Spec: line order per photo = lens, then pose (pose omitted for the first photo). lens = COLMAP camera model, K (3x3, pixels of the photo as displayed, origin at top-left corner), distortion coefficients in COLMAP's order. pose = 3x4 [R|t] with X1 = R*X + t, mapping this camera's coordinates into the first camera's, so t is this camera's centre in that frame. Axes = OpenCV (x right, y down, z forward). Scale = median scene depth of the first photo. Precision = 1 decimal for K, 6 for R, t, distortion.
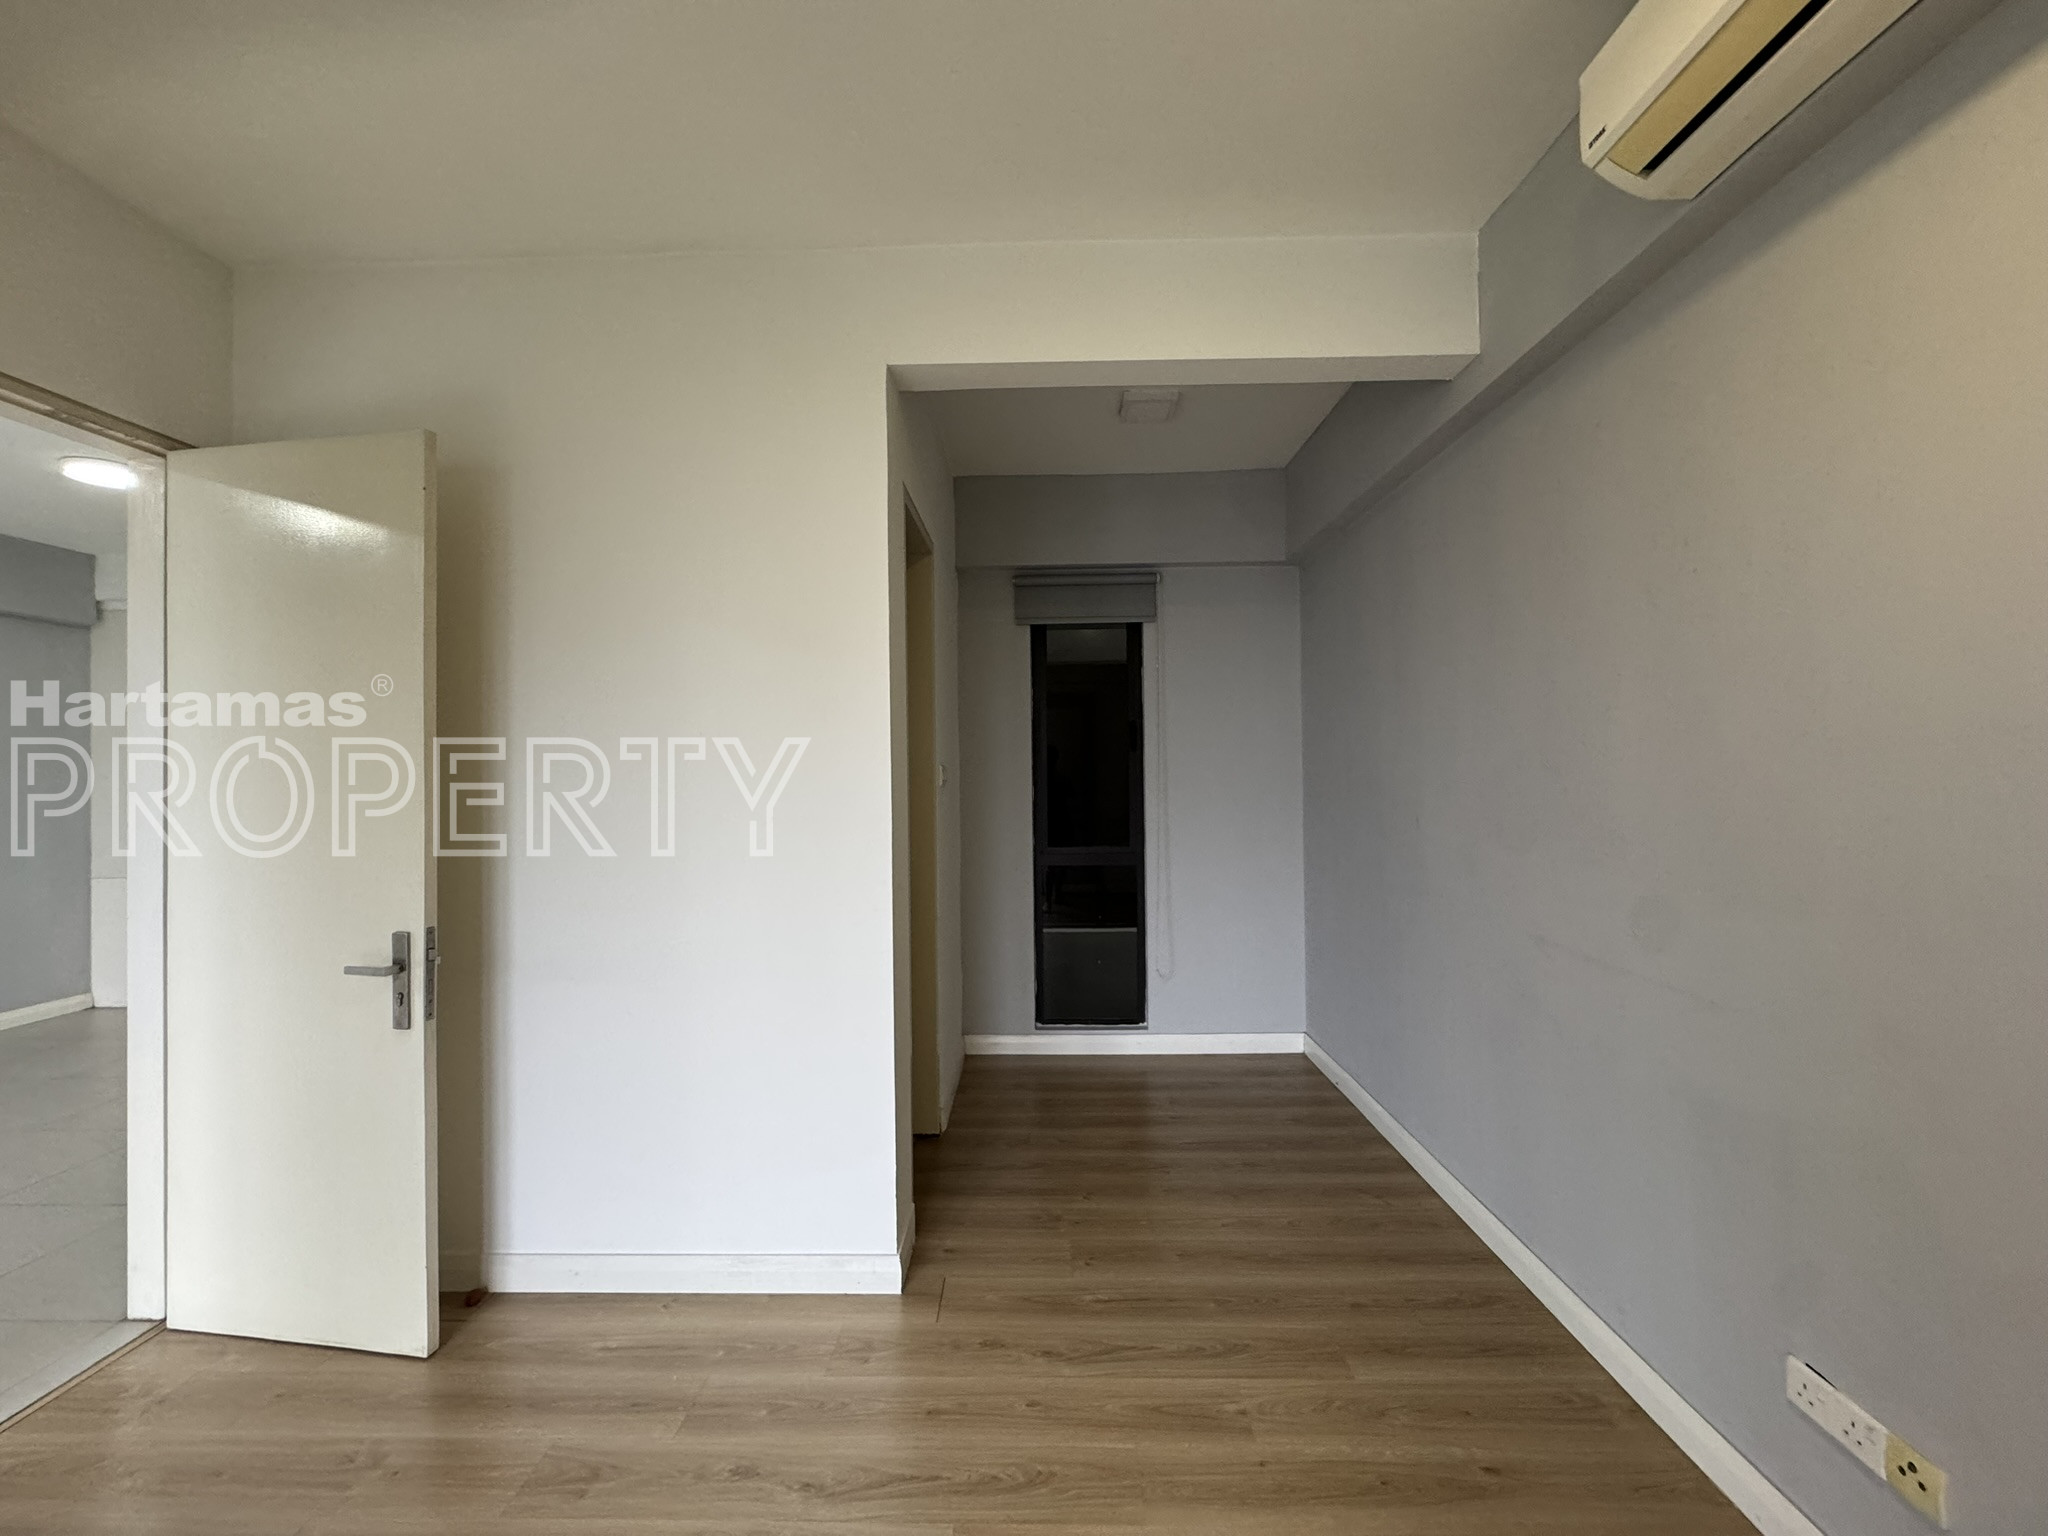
lens RADIAL K [[816.0, 0, 1018.5], [0, 816.0, 765.8], [0, 0, 1]] dist [-0.003187, -0.000426]
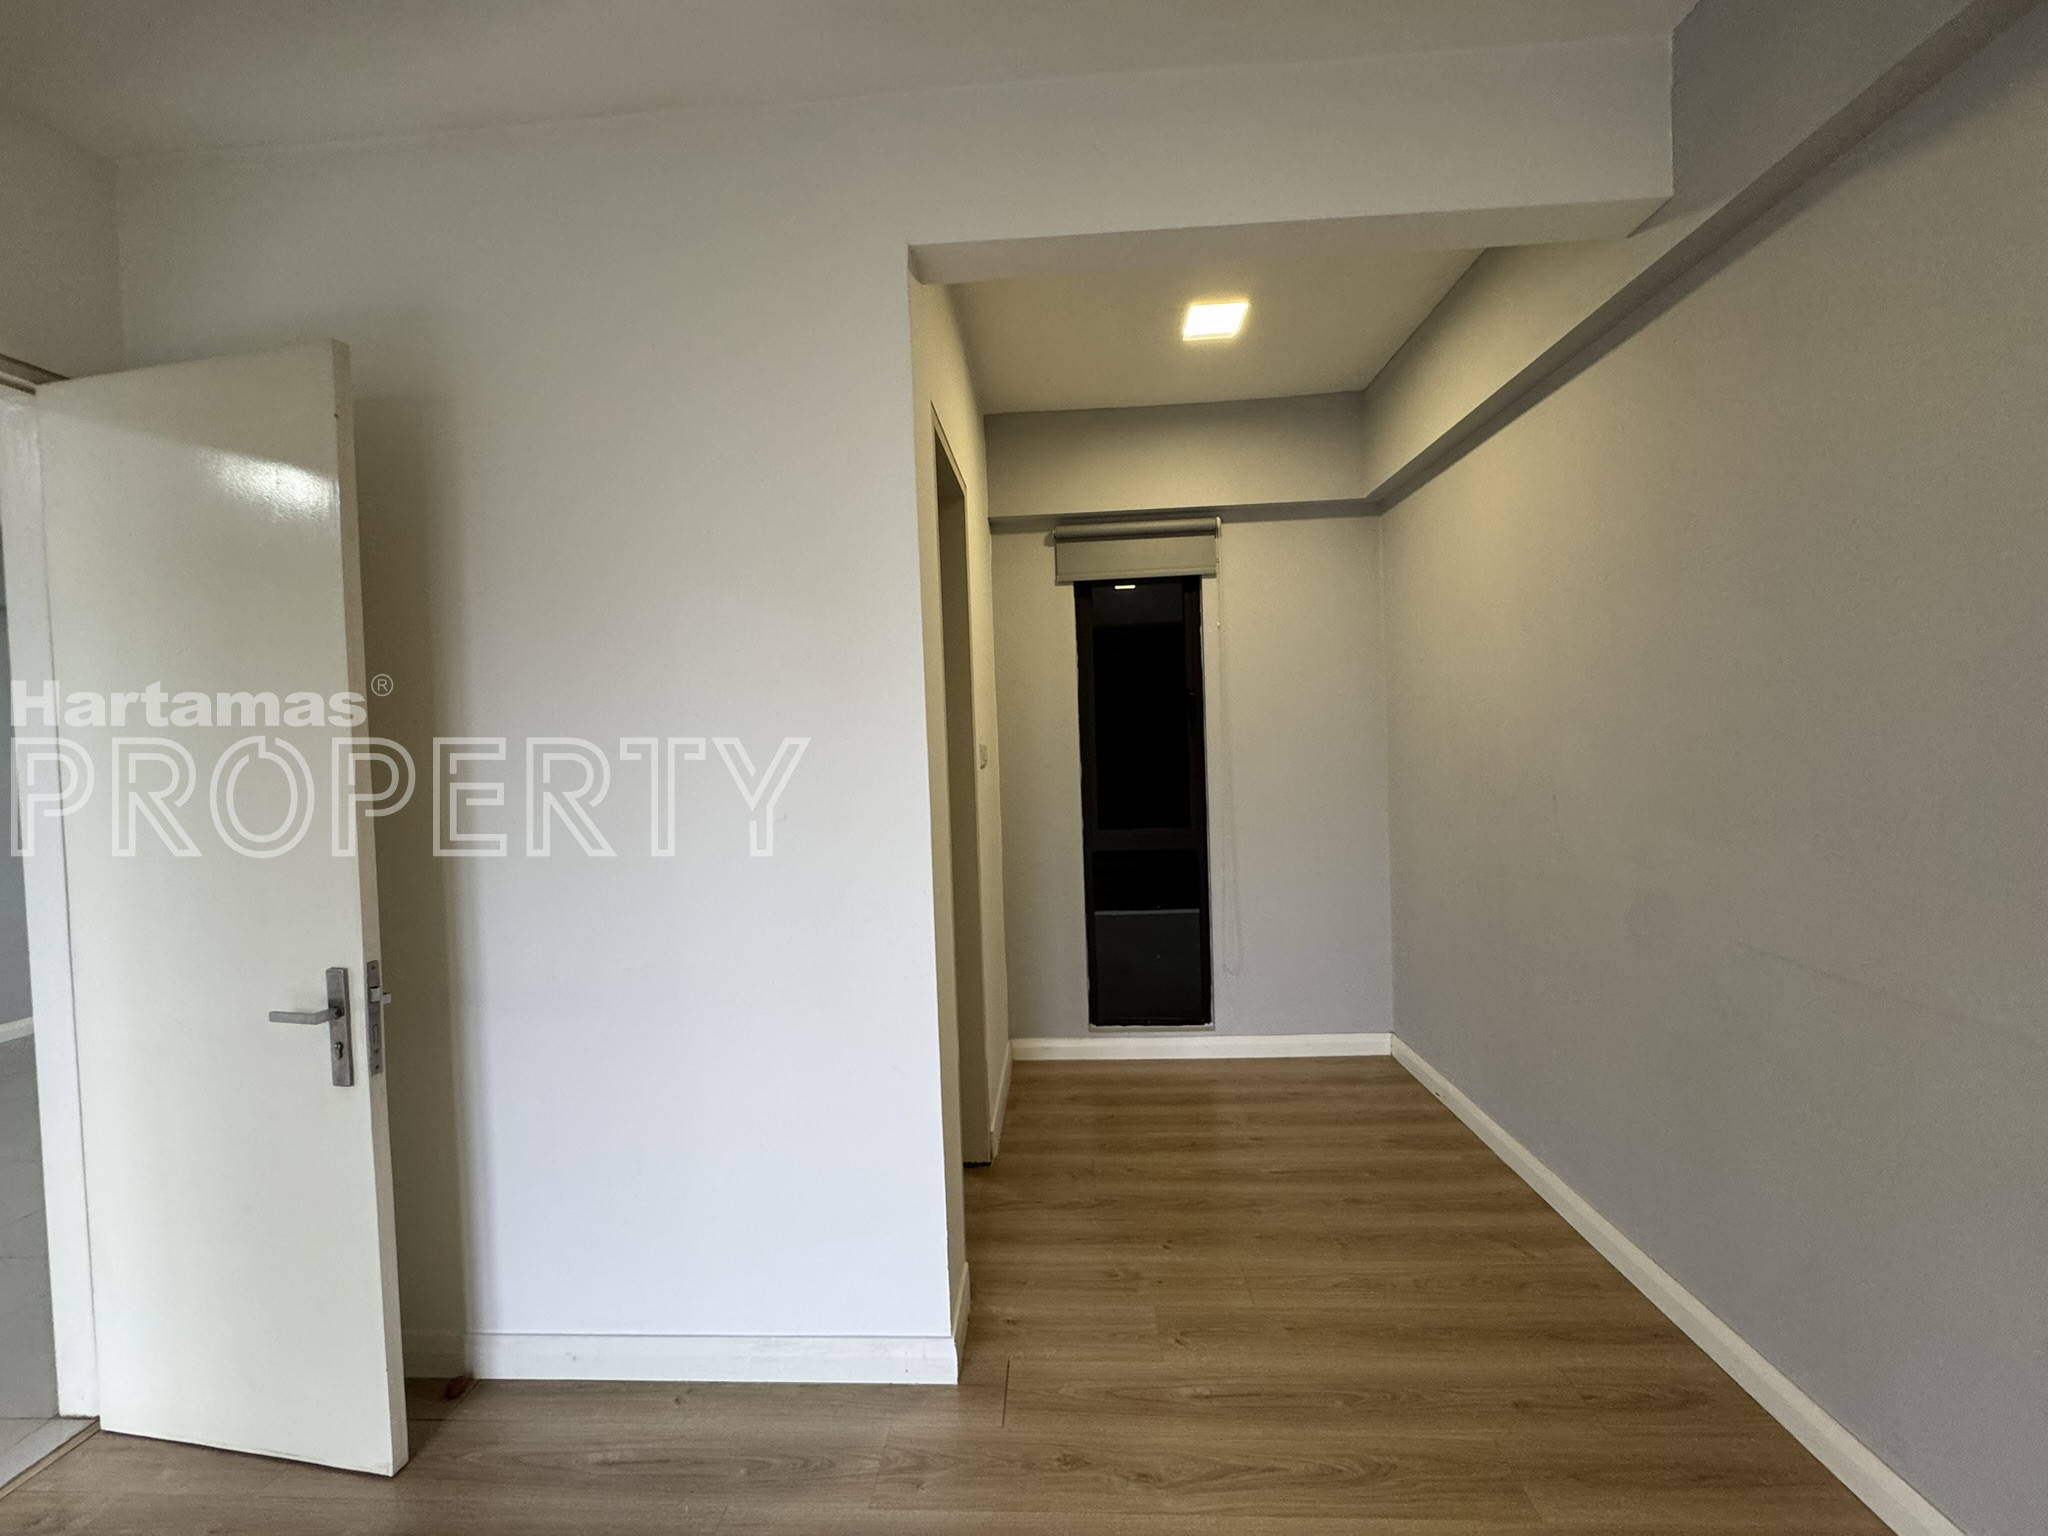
lens RADIAL K [[841.6, 0, 1018.7], [0, 841.6, 772.3], [0, 0, 1]] dist [-0.001004, -0.000408]
pose [[0.999035, -0.022062, -0.037979, -0.033961], [0.023570, 0.998933, 0.039725, -0.007712], [0.037062, -0.040582, 0.998489, 0.163668]]
